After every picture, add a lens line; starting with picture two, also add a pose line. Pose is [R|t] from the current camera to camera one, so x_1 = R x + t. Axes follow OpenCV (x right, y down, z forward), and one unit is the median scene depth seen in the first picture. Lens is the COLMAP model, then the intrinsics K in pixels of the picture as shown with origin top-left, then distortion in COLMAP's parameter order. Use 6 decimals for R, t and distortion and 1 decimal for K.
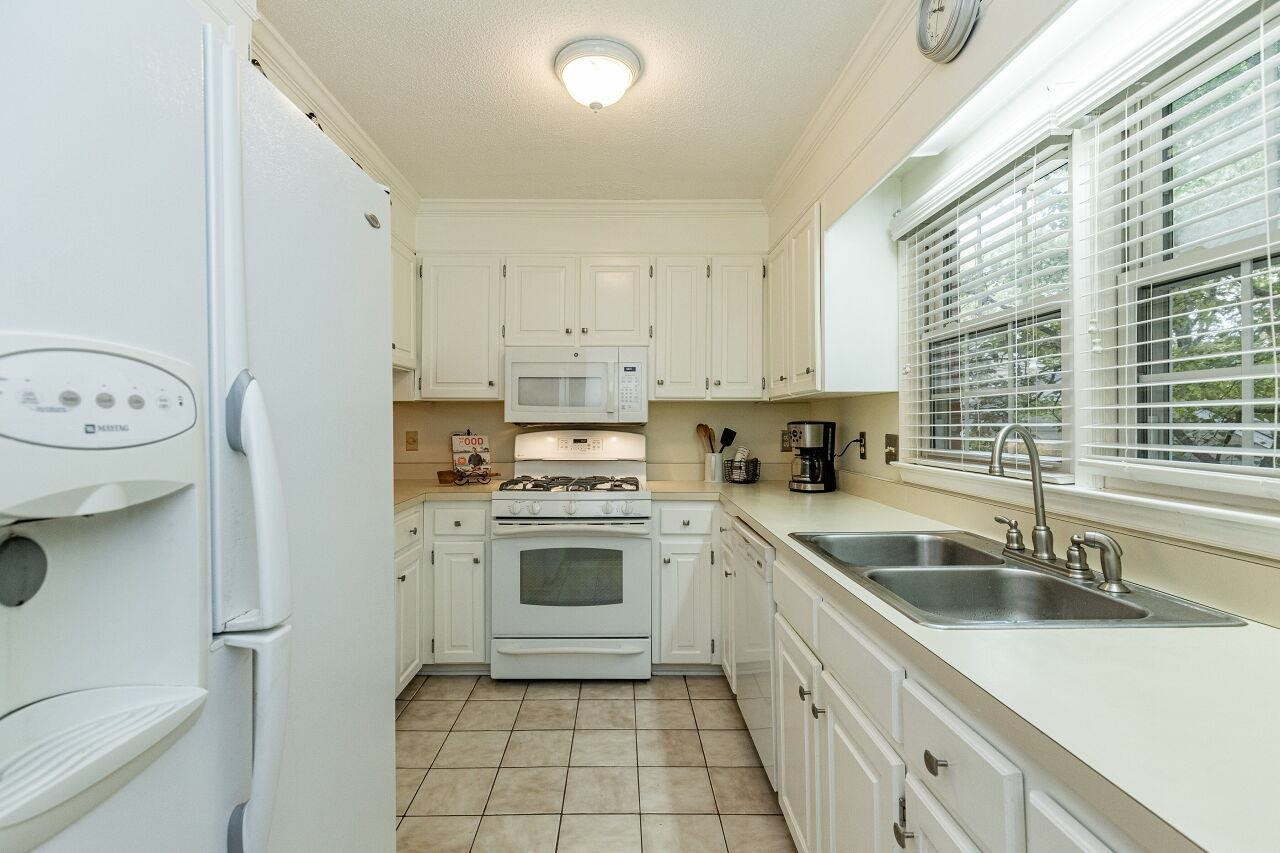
lens RADIAL K [[577.6, 0, 611.1], [0, 577.6, 402.8], [0, 0, 1]] dist [-0.000442, -0.000080]
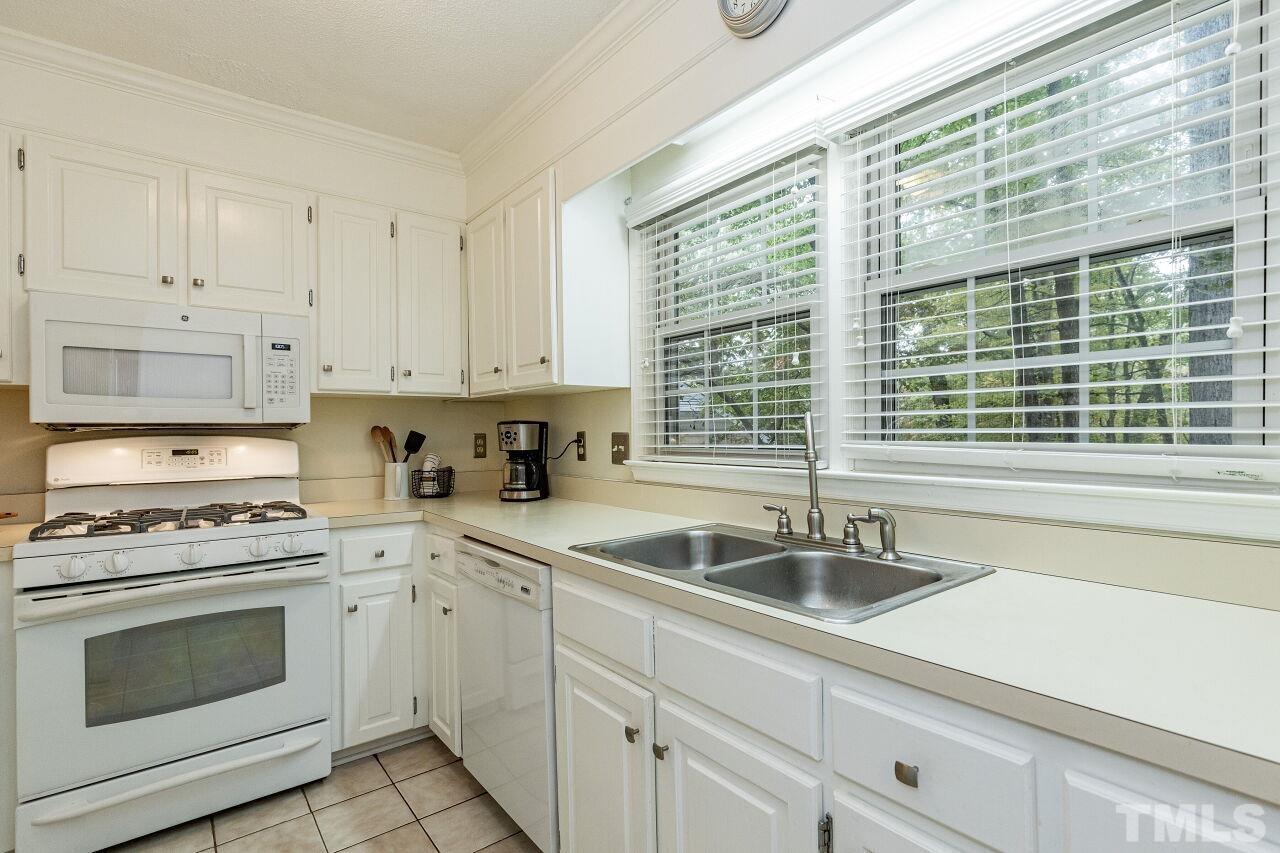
lens RADIAL K [[618.5, 0, 640.0], [0, 618.5, 426.5], [0, 0, 1]] dist [0.003011, 0.000816]
pose [[0.780394, -0.003197, 0.625280, -0.112250], [-0.011079, 0.999759, 0.018939, 0.022022], [-0.625190, -0.021707, 0.780171, 0.159187]]
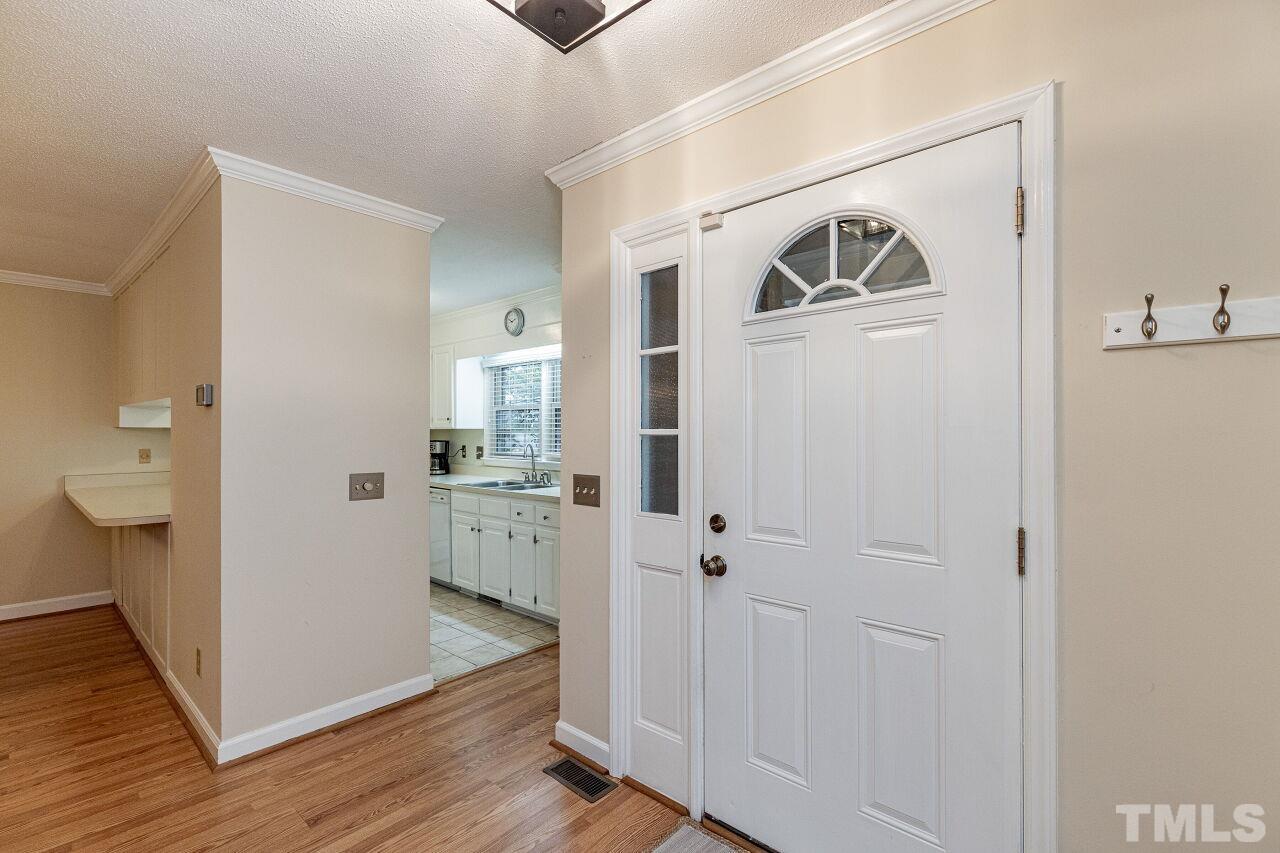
lens RADIAL K [[575.2, 0, 640.0], [0, 575.2, 426.5], [0, 0, 1]] dist [0.000641, 0.000268]
pose [[0.654400, 0.013180, 0.756034, -0.762715], [-0.030942, 0.999477, 0.009358, -0.060556], [-0.755516, -0.029518, 0.654465, -0.910773]]
